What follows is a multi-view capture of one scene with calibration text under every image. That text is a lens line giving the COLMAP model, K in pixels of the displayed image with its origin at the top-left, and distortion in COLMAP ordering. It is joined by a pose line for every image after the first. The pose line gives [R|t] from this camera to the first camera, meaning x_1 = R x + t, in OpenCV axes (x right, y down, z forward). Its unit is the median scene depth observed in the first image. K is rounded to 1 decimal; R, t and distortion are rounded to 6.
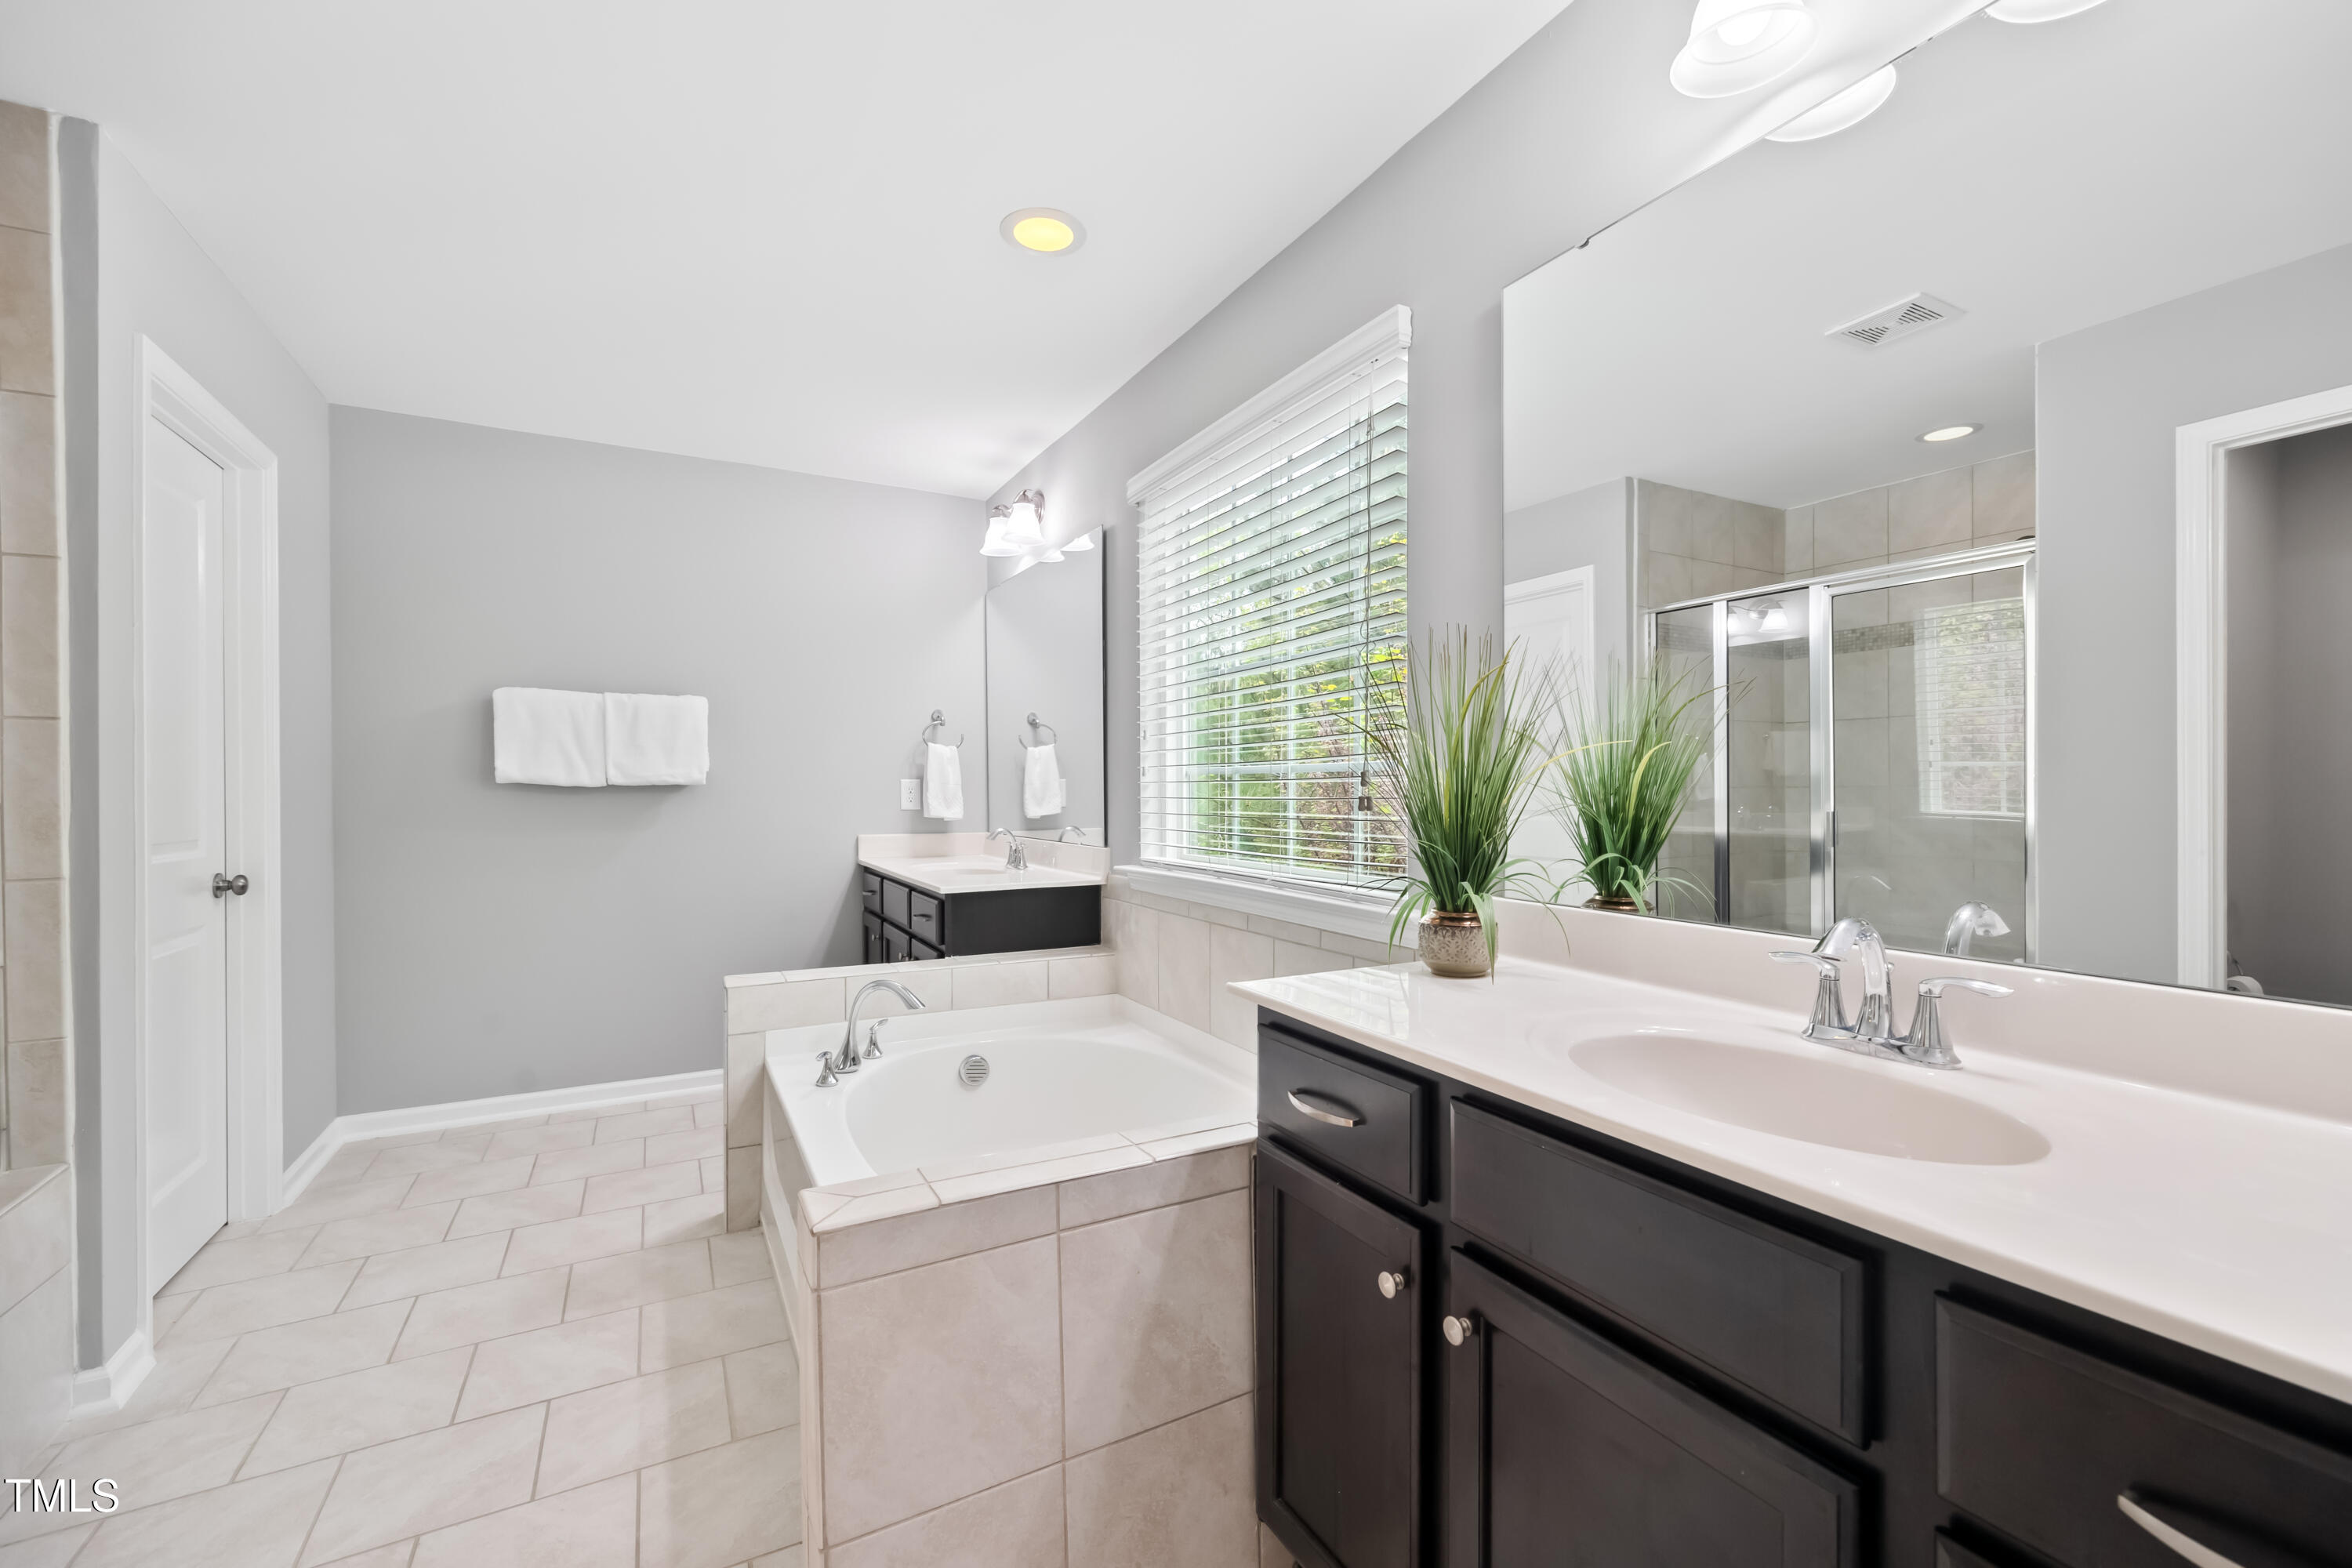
lens RADIAL K [[967.5, 0, 1180.9], [0, 967.5, 785.4], [0, 0, 1]] dist [0.000403, -0.000727]
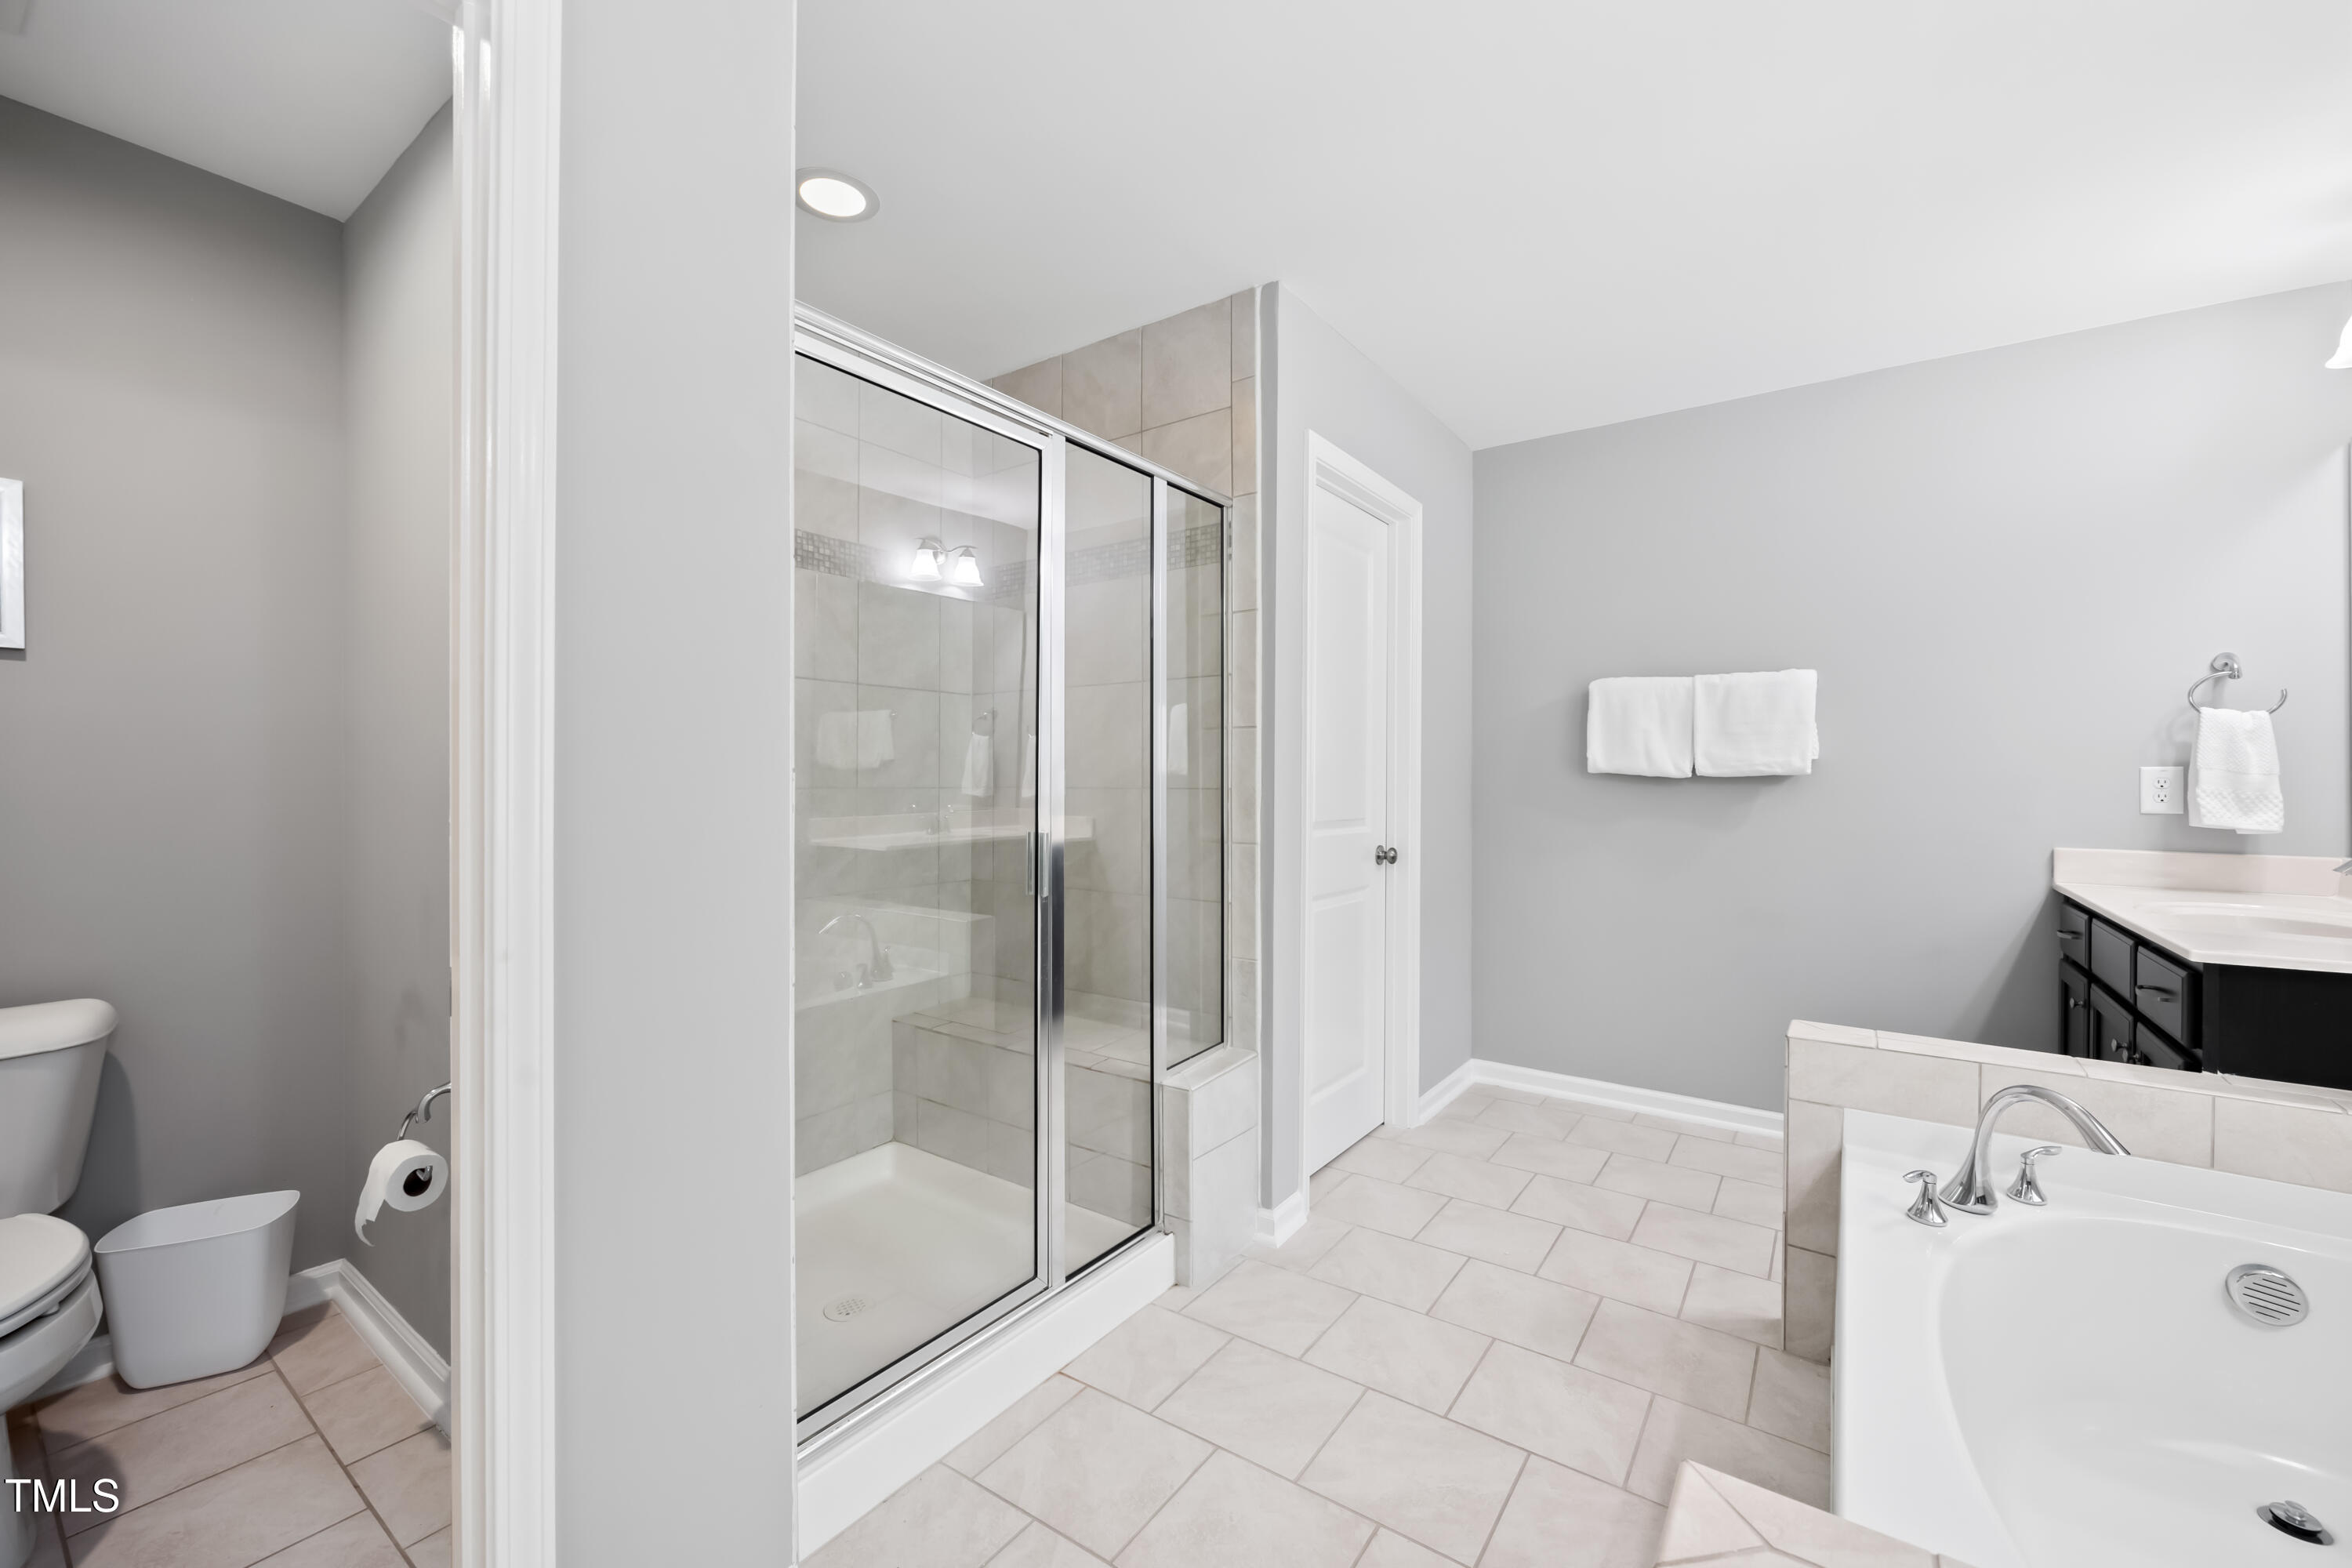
lens RADIAL K [[938.9, 0, 1176.0], [0, 938.9, 784.0], [0, 0, 1]] dist [-0.002043, 0.000012]
pose [[0.434614, 0.008322, -0.900579, -0.005943], [-0.000136, 0.999958, 0.009175, -0.000326], [0.900617, -0.003865, 0.434596, 0.209506]]
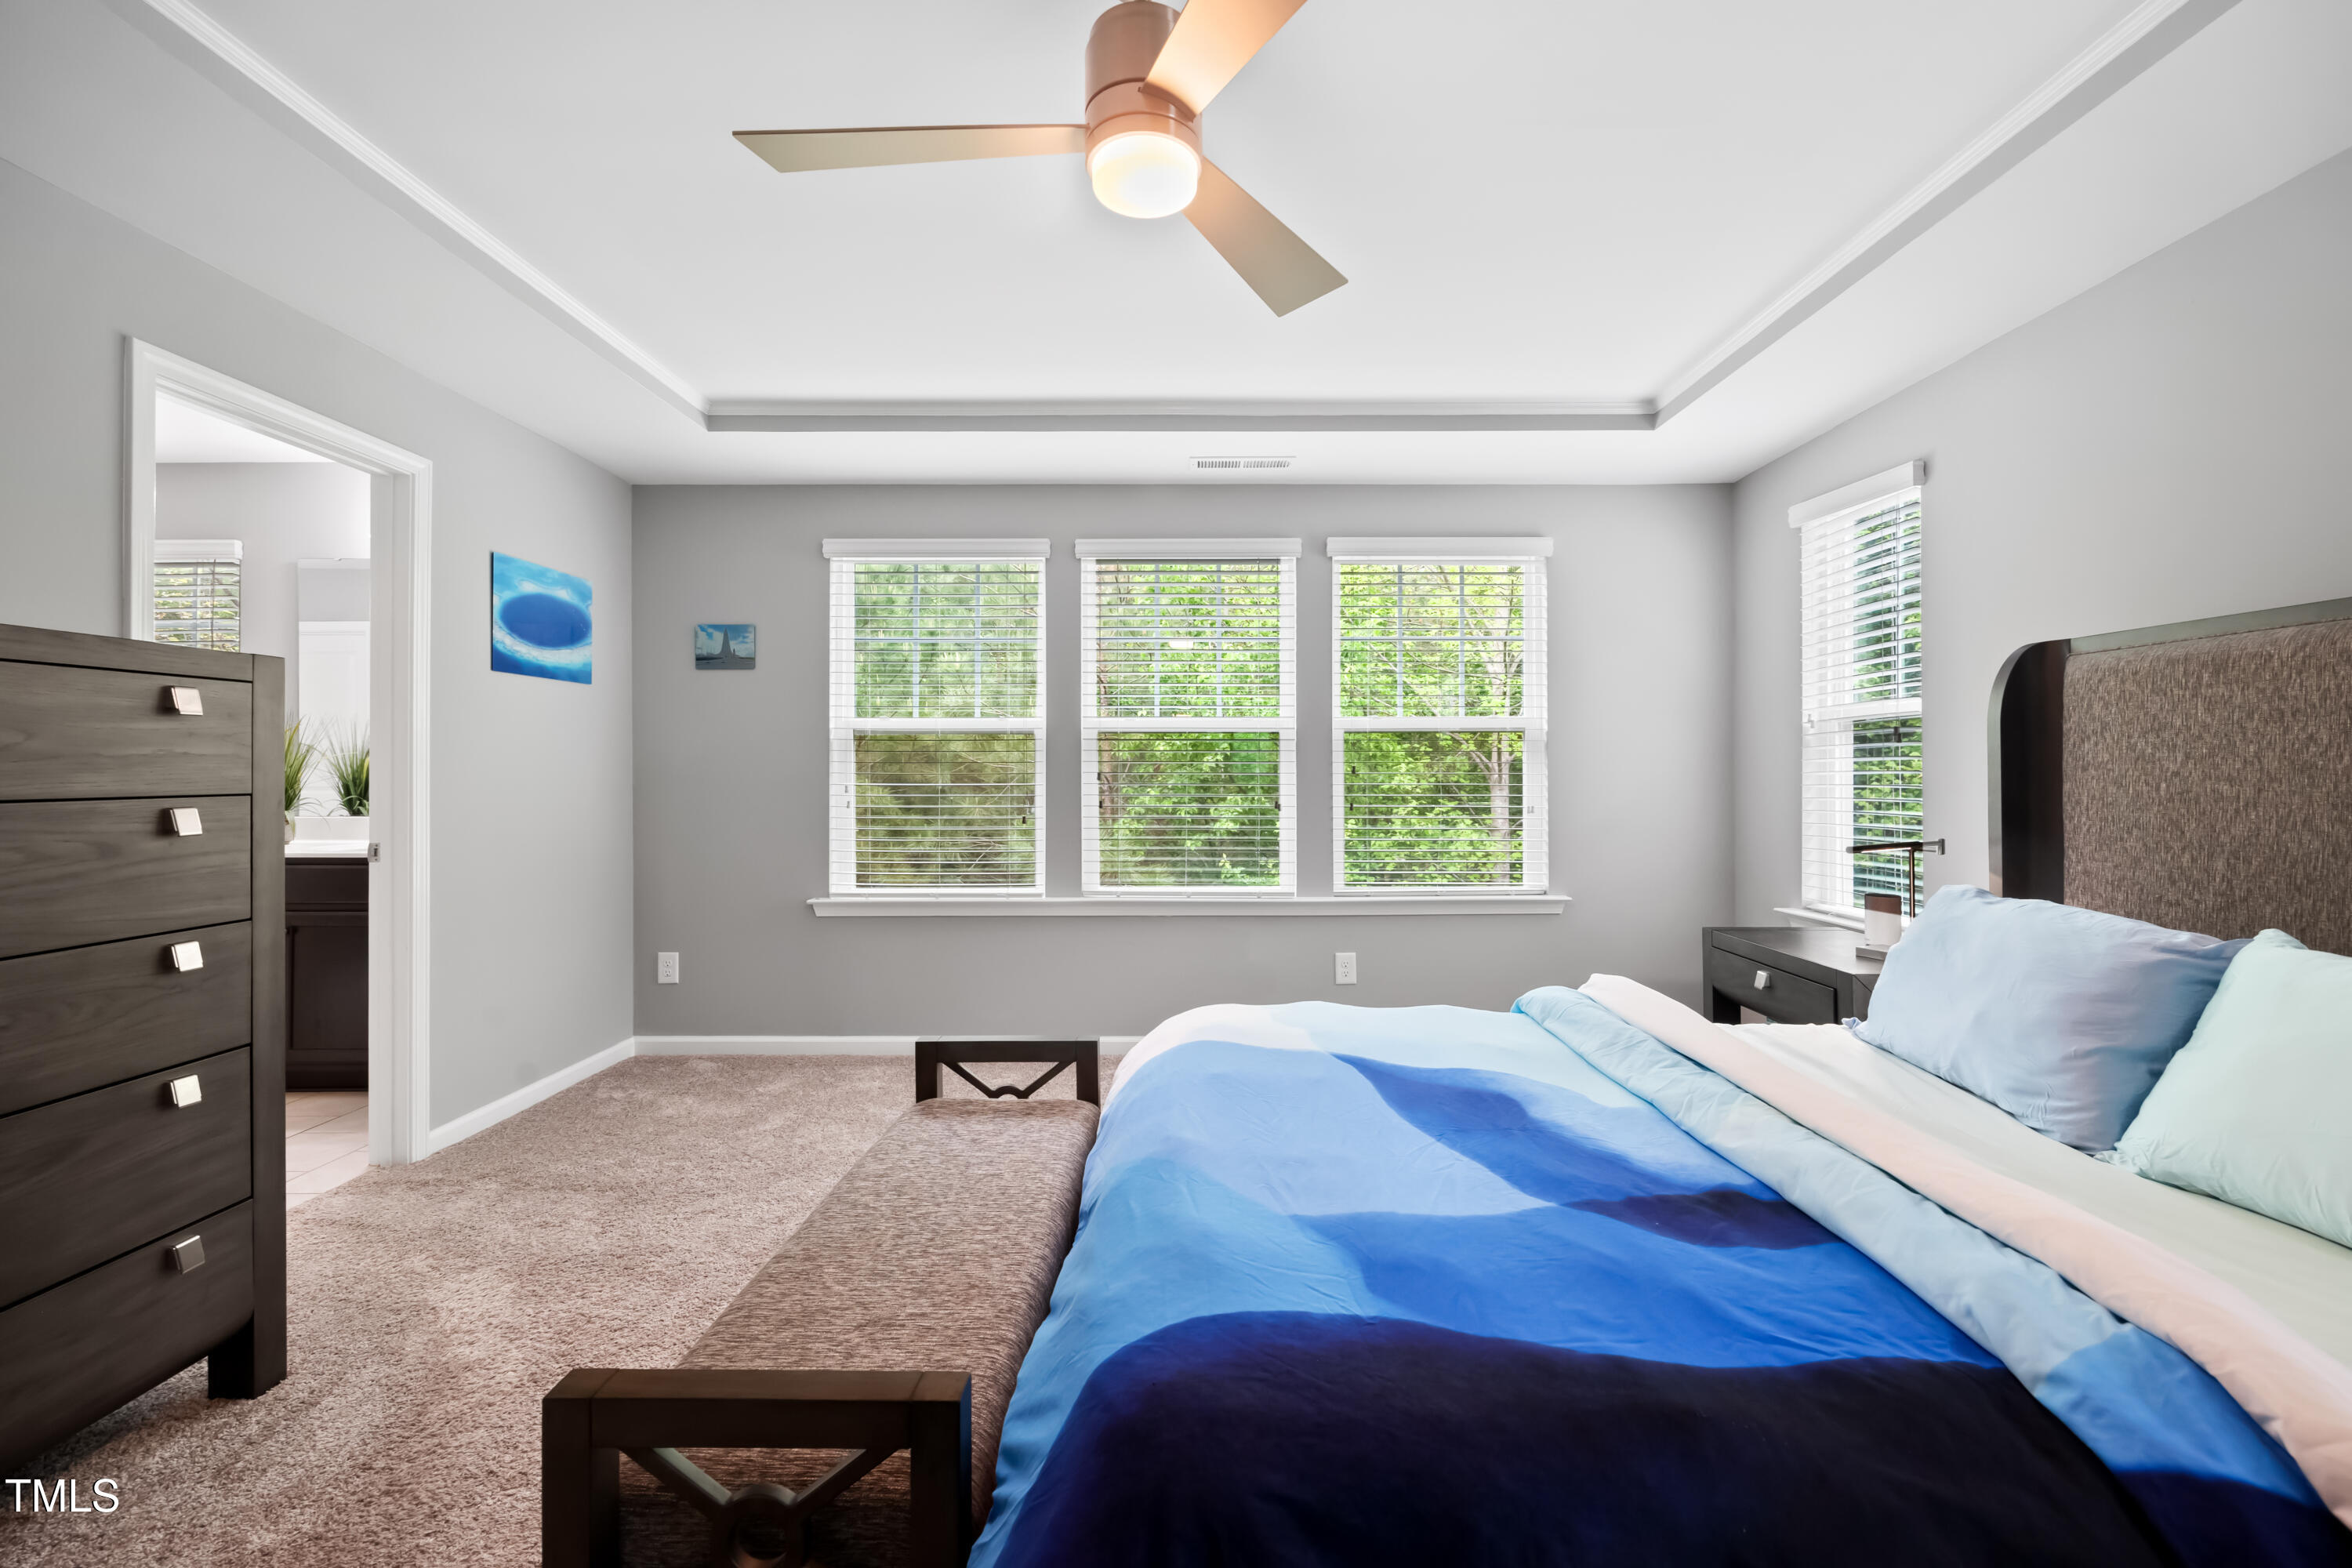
lens RADIAL K [[979.5, 0, 1177.6], [0, 979.5, 763.1], [0, 0, 1]] dist [0.000198, -0.000239]
pose [[0.492938, 0.003583, 0.870057, -0.427472], [0.000657, 0.999990, -0.004490, -0.000600], [-0.870064, 0.002785, 0.492931, -1.267053]]
